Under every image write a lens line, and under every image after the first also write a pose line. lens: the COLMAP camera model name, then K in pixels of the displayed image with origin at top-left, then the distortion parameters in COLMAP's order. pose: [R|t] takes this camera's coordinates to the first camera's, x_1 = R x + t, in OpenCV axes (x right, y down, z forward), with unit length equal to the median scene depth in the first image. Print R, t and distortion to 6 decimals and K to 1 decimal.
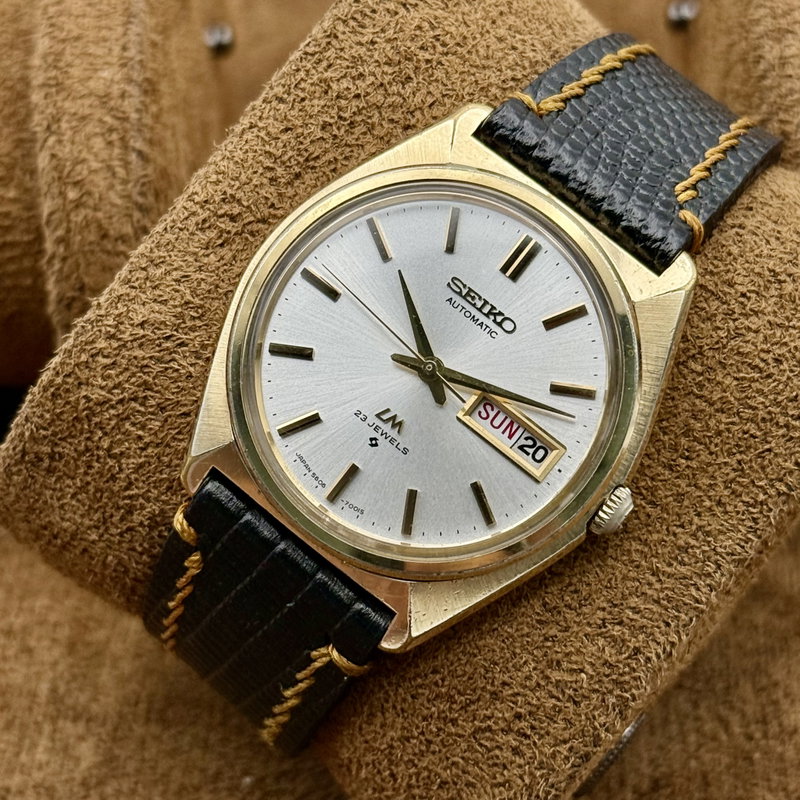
lens RADIAL K [[2143.8, 0, 398.9], [0, 2143.8, 411.9], [0, 0, 1]] dist [0.159443, 0.333161]
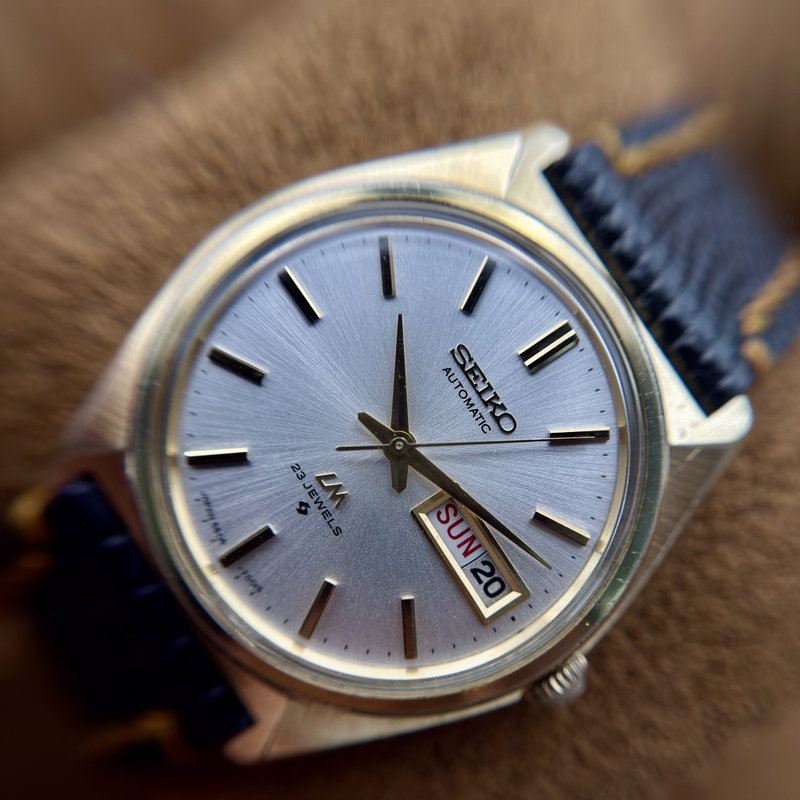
lens RADIAL K [[905.8, 0, 402.9], [0, 905.8, 411.9], [0, 0, 1]] dist [0.629189, -0.005880]
pose [[0.946021, 0.304169, 0.111912, -0.025516], [-0.315398, 0.943482, 0.101818, -0.065919], [-0.074617, -0.131619, 0.988488, 0.649804]]
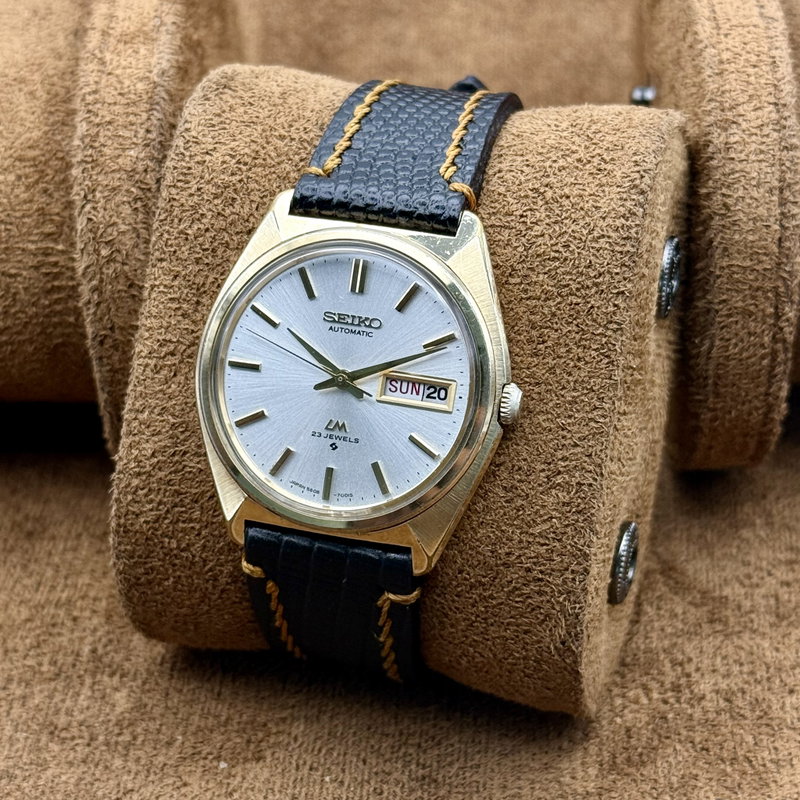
lens RADIAL K [[2143.8, 0, 398.9], [0, 2143.8, 411.9], [0, 0, 1]] dist [0.159443, 0.333161]
pose [[0.864934, -0.494925, -0.083302, 0.146459], [0.493593, 0.868891, -0.037343, 0.065204], [0.090862, -0.008818, 0.995824, -0.350058]]
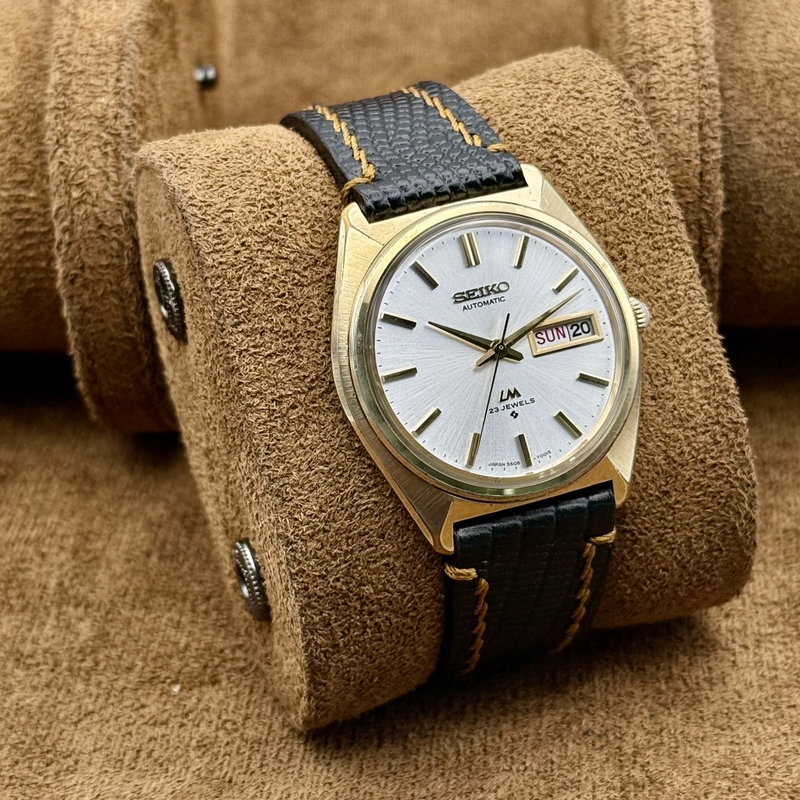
lens RADIAL K [[2143.8, 0, 398.9], [0, 2143.8, 411.9], [0, 0, 1]] dist [0.159443, 0.333161]
pose [[0.529743, -0.764593, 0.367111, -0.543254], [0.755693, 0.622011, 0.205012, -0.318386], [-0.385098, 0.168819, 0.907304, -0.211856]]
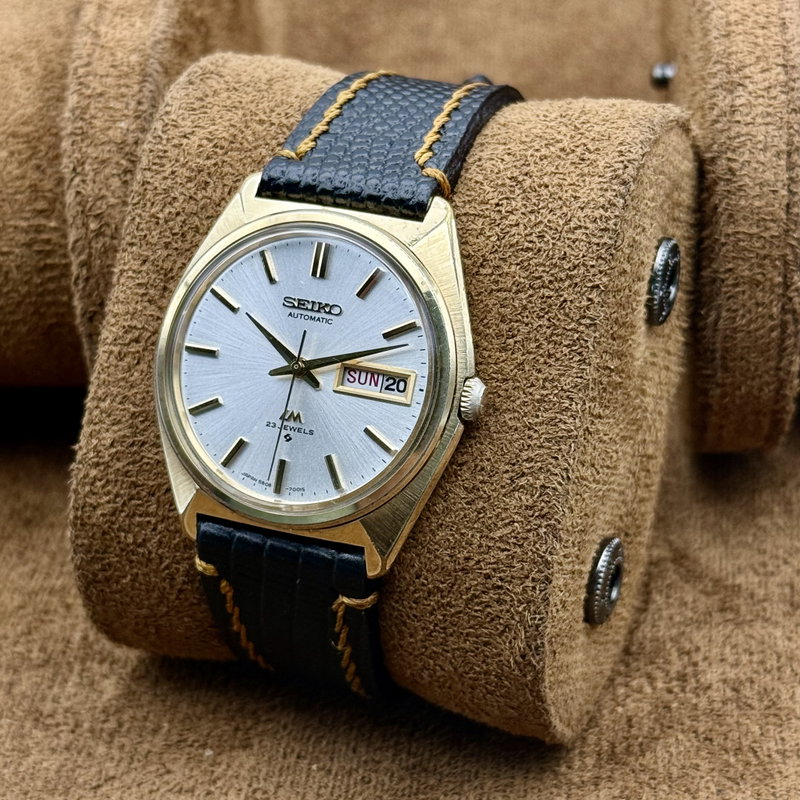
lens RADIAL K [[2143.8, 0, 398.9], [0, 2143.8, 411.9], [0, 0, 1]] dist [0.159443, 0.333161]
pose [[0.873752, -0.466778, -0.136659, 0.228619], [0.453171, 0.883343, -0.119756, 0.183377], [0.176616, 0.042707, 0.983353, -0.264889]]
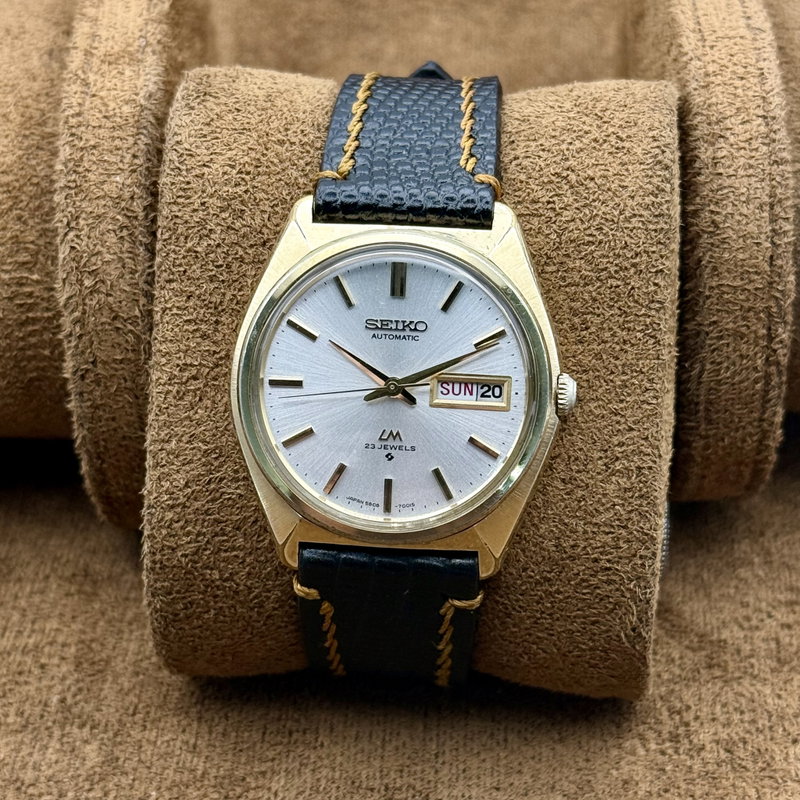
lens RADIAL K [[2143.8, 0, 398.9], [0, 2143.8, 411.9], [0, 0, 1]] dist [0.159443, 0.333161]
pose [[0.812277, -0.581648, 0.043503, -0.047384], [0.578806, 0.813024, 0.063050, -0.087162], [-0.072042, -0.026034, 0.997062, -0.313890]]
